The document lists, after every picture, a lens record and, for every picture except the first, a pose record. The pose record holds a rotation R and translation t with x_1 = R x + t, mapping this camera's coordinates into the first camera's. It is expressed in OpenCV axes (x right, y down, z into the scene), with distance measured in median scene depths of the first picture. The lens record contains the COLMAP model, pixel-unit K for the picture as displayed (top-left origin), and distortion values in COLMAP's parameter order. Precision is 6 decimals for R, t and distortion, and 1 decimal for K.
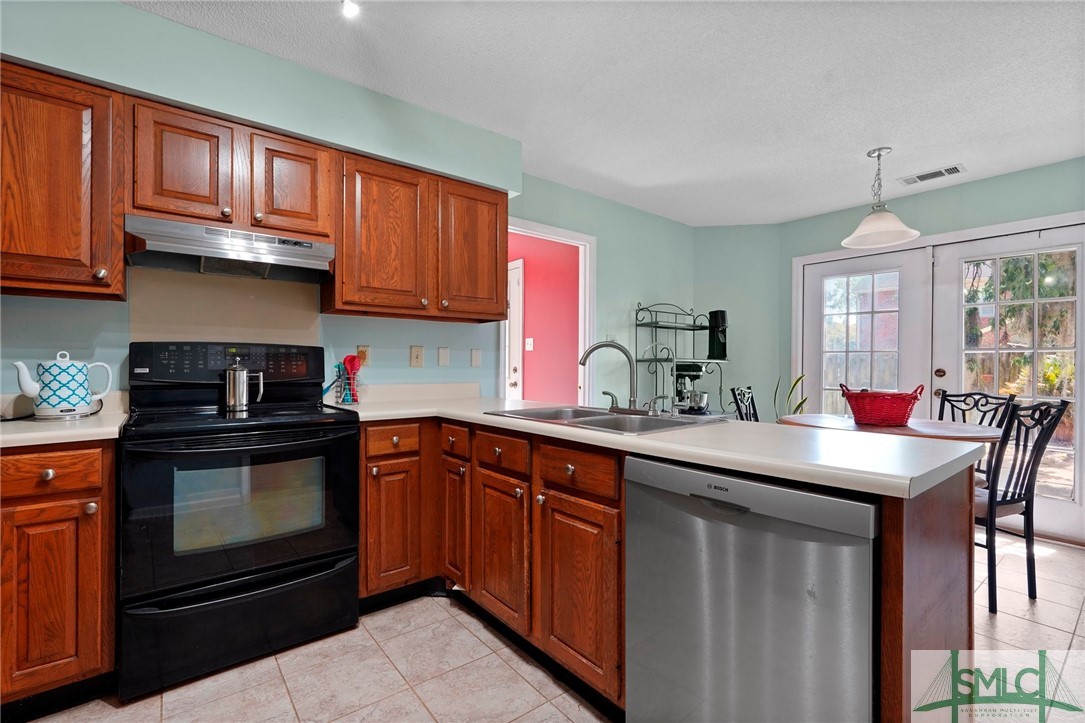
lens RADIAL K [[483.6, 0, 535.6], [0, 483.6, 366.0], [0, 0, 1]] dist [-0.010279, 0.003526]
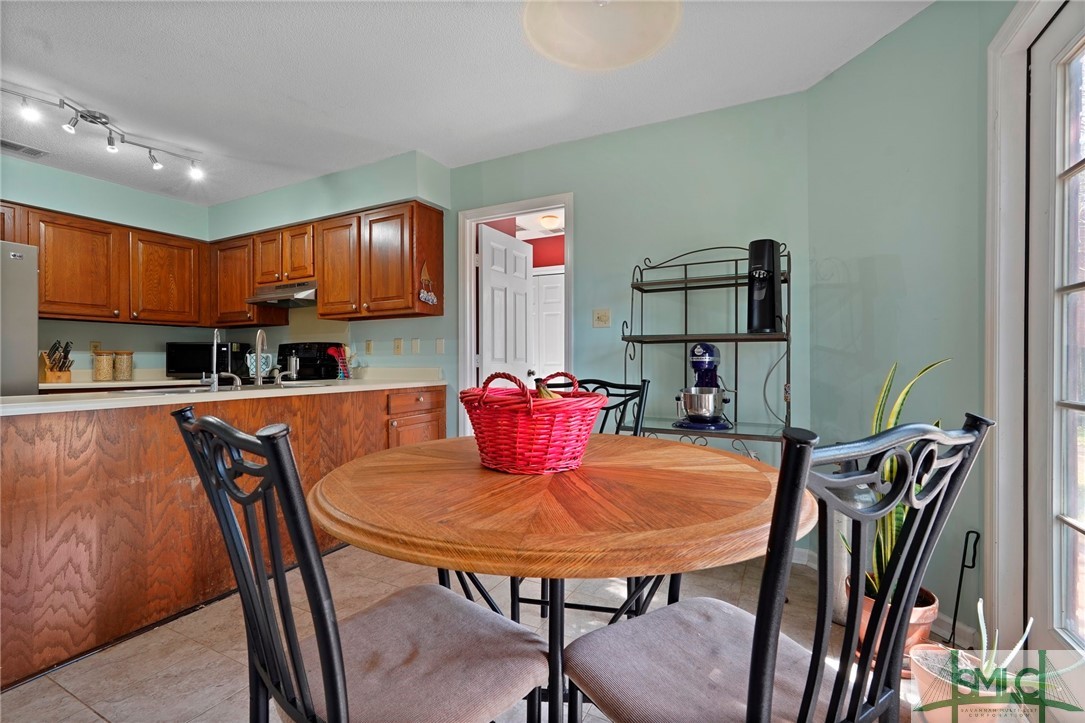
lens RADIAL K [[483.6, 0, 535.2], [0, 483.6, 359.2], [0, 0, 1]] dist [-0.010279, 0.003526]
pose [[0.415295, -0.008775, -0.909644, 1.336814], [0.005828, 0.999959, -0.006986, 0.031830], [0.909668, -0.002400, 0.415329, 0.965953]]
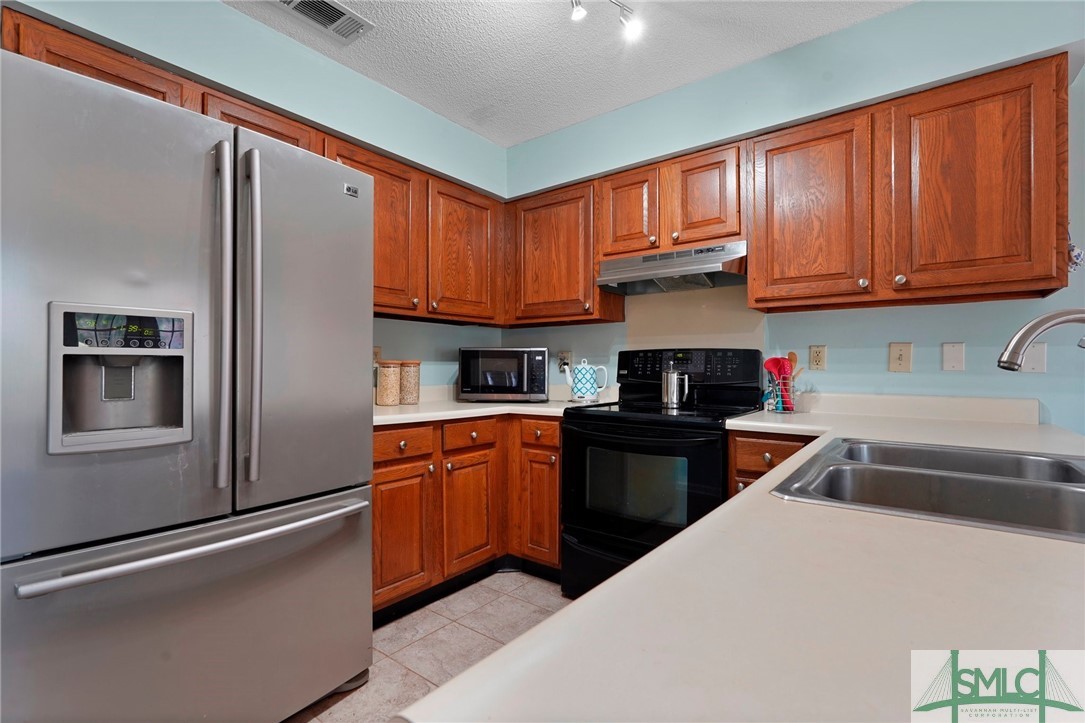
lens RADIAL K [[483.6, 0, 517.8], [0, 483.6, 366.2], [0, 0, 1]] dist [-0.010279, 0.003526]
pose [[0.242889, -0.000685, -0.970054, 0.372258], [-0.004083, 0.999990, -0.001728, -0.002637], [0.970046, 0.004380, 0.242883, 0.325990]]
